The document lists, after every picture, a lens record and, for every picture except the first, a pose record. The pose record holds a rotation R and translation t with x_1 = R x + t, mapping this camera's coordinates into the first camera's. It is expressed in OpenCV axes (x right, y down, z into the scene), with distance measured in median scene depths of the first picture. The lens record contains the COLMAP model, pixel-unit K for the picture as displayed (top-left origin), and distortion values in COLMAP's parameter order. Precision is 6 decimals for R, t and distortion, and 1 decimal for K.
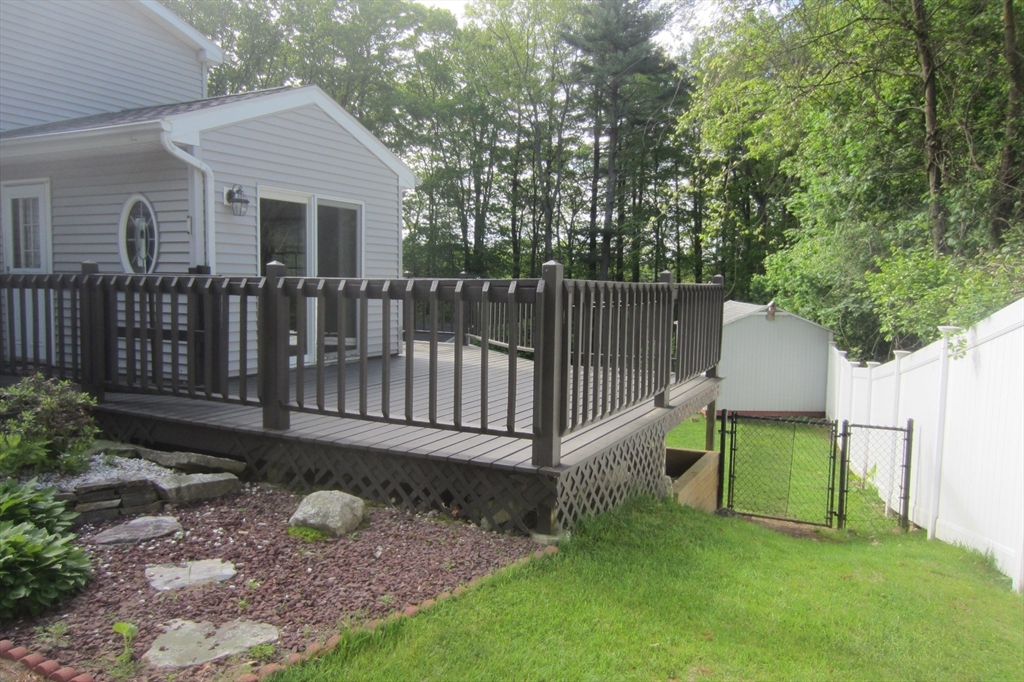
lens RADIAL K [[721.4, 0, 512.0], [0, 721.4, 341.0], [0, 0, 1]] dist [-0.031614, 0.007094]
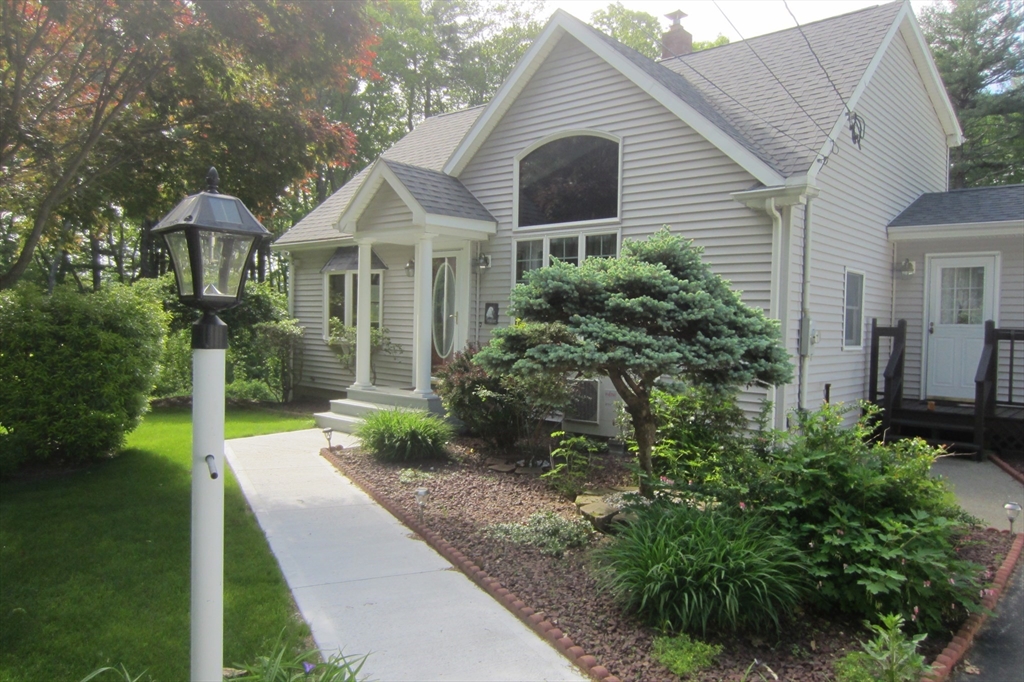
lens RADIAL K [[721.4, 0, 512.0], [0, 721.4, 341.0], [0, 0, 1]] dist [-0.031614, 0.007094]
pose [[0.959684, 0.015581, -0.280650, -1.741606], [-0.034196, 0.997518, -0.061554, 0.044247], [0.278994, 0.068669, 0.957834, -0.619375]]
